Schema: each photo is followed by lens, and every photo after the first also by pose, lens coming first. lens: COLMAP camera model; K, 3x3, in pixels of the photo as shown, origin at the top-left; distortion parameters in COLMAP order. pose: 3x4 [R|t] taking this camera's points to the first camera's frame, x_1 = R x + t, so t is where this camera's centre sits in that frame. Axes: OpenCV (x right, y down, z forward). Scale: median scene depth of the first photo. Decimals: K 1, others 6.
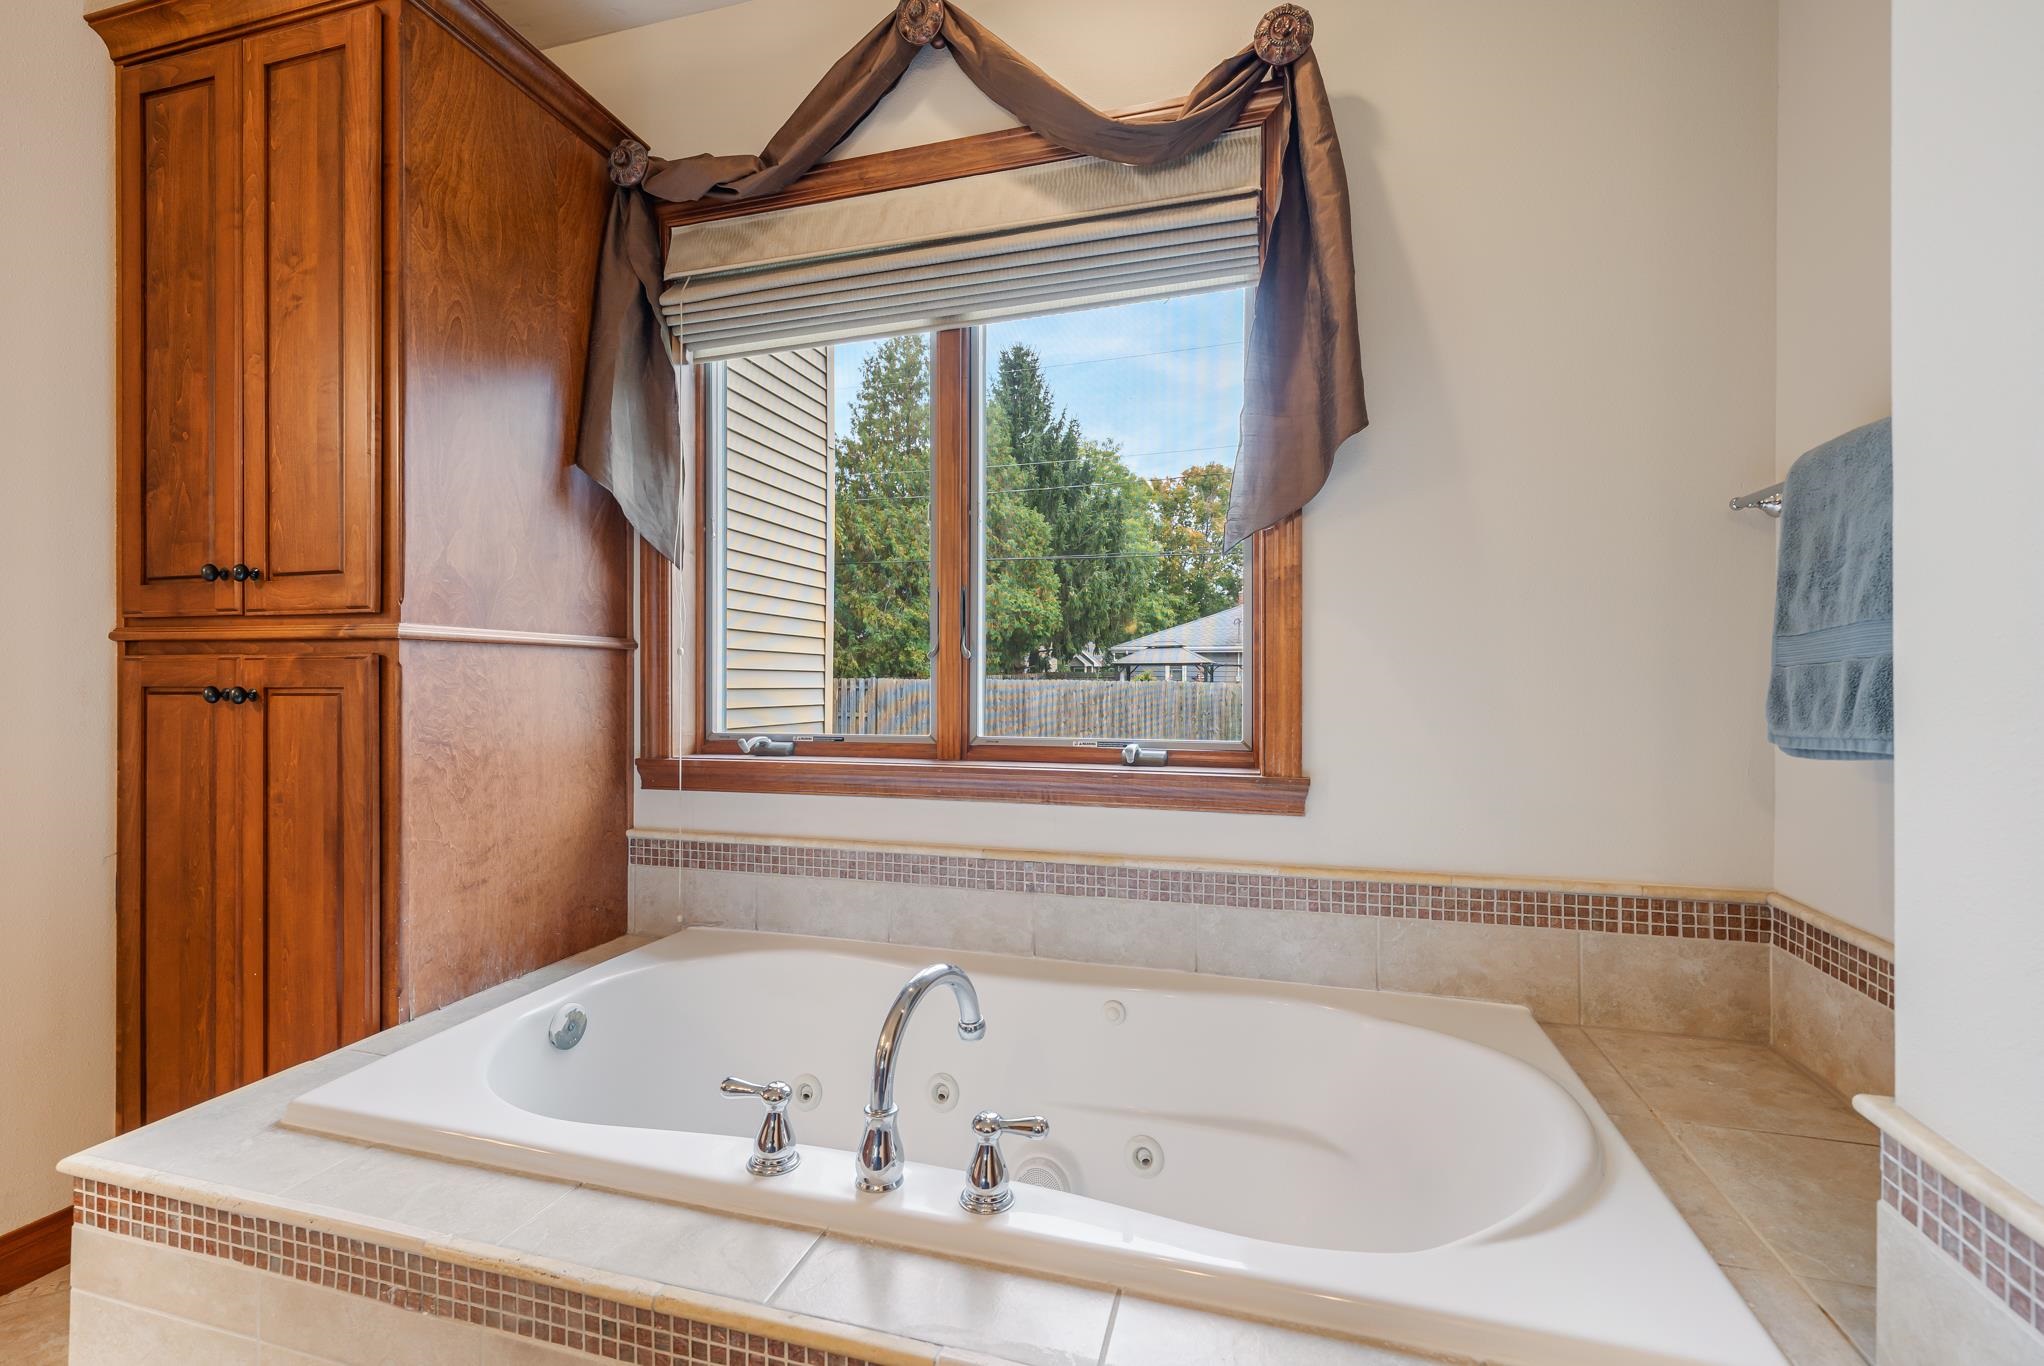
lens RADIAL K [[873.5, 0, 1022.0], [0, 873.5, 683.0], [0, 0, 1]] dist [0.000455, 0.000042]
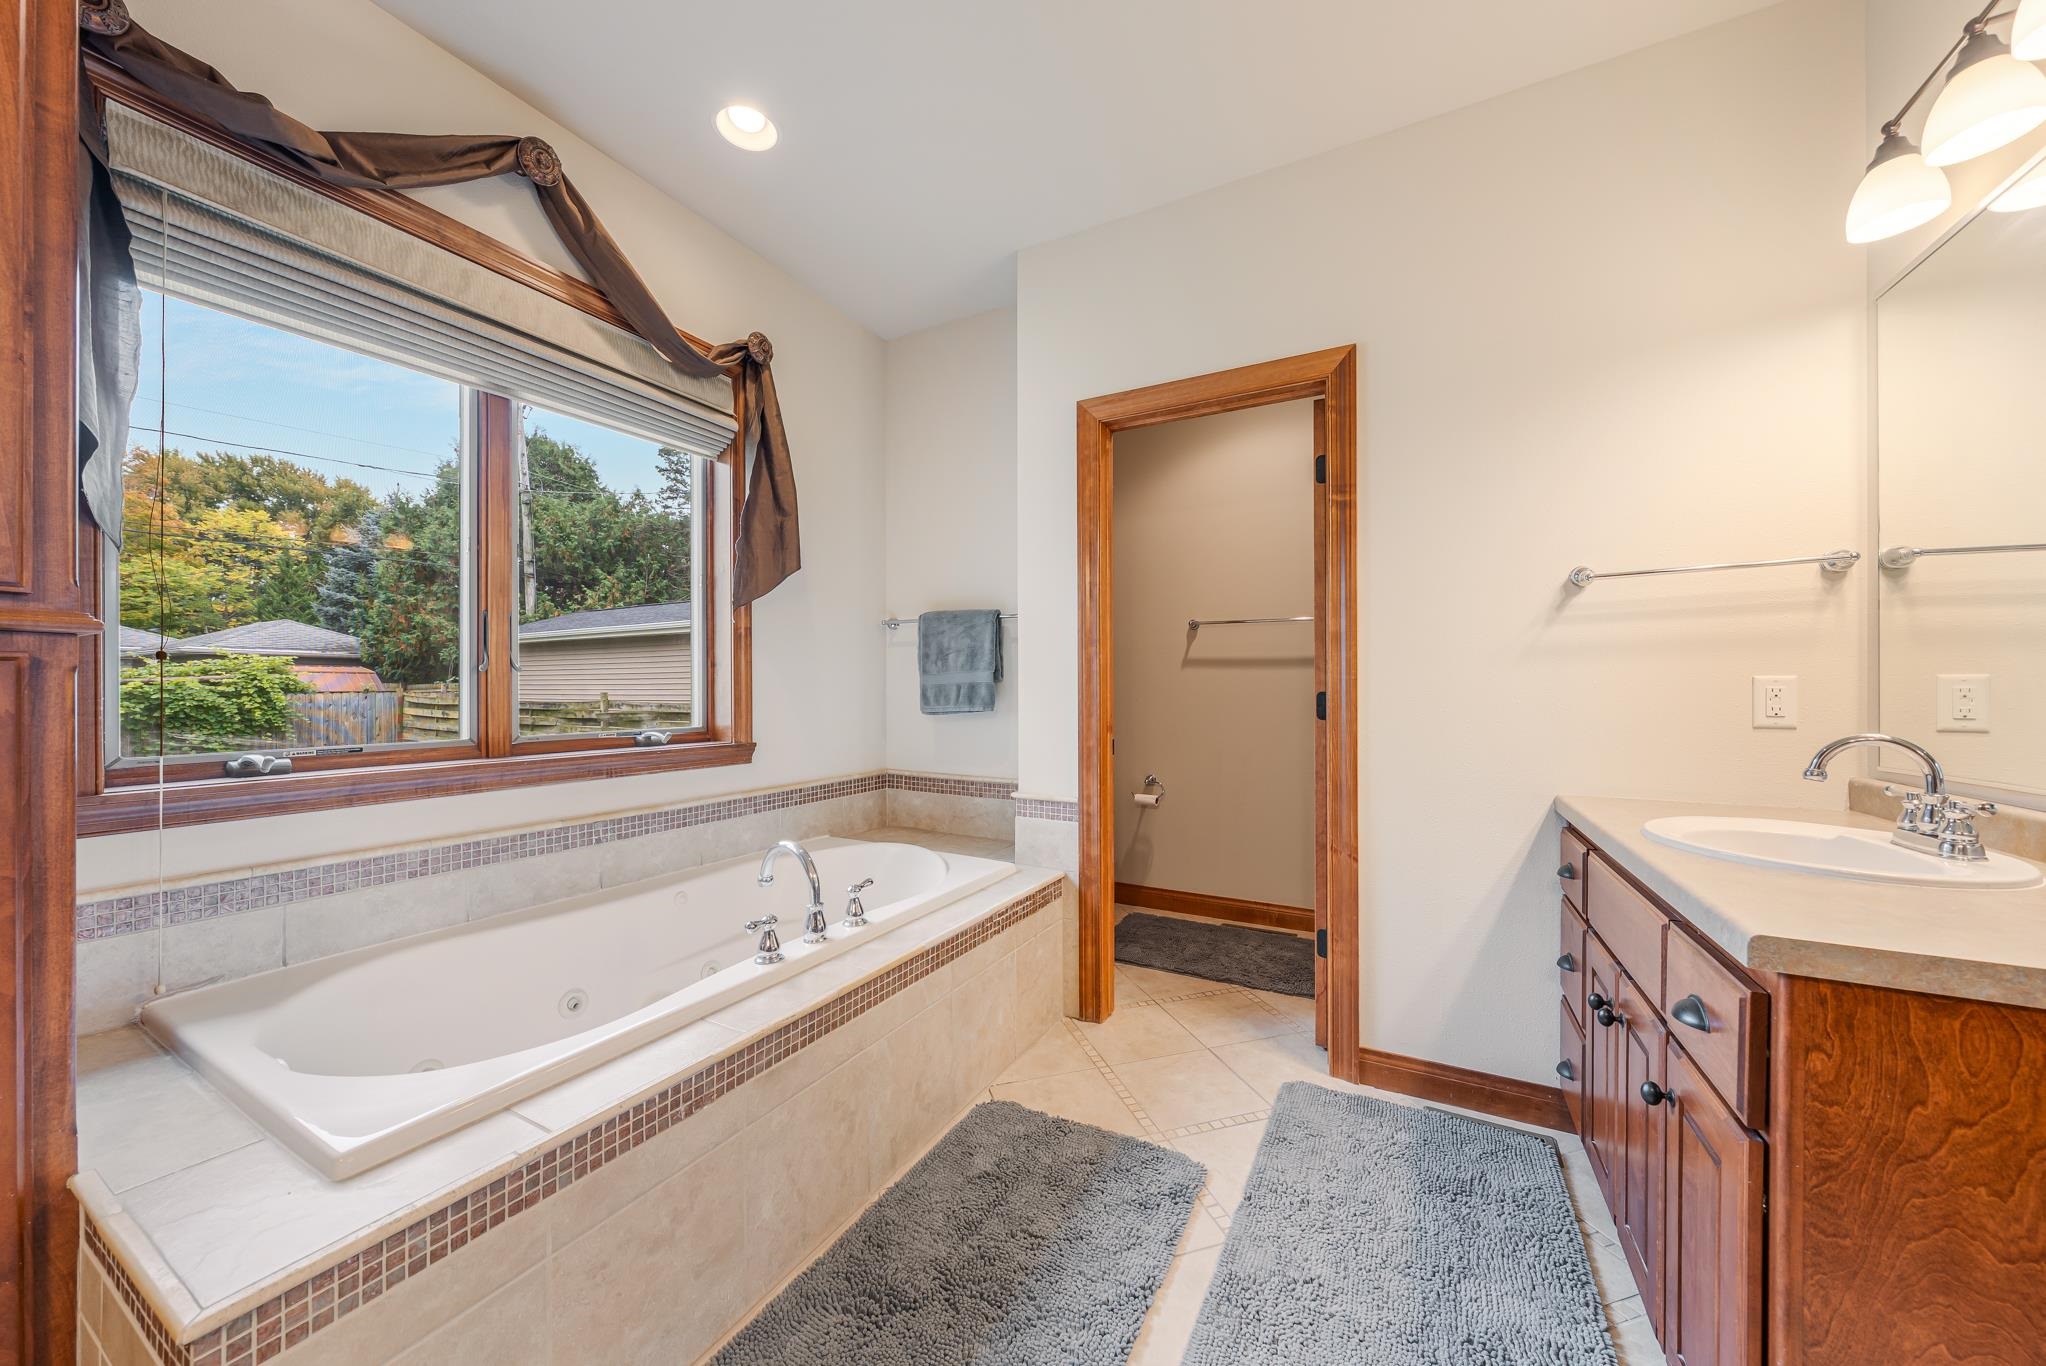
lens RADIAL K [[718.8, 0, 1025.3], [0, 718.8, 686.5], [0, 0, 1]] dist [-0.000411, -0.000392]
pose [[0.216477, 0.001044, 0.976287, -0.959274], [-0.000939, 0.999999, -0.000861, -0.009110], [-0.976287, -0.000730, 0.216478, 0.094450]]
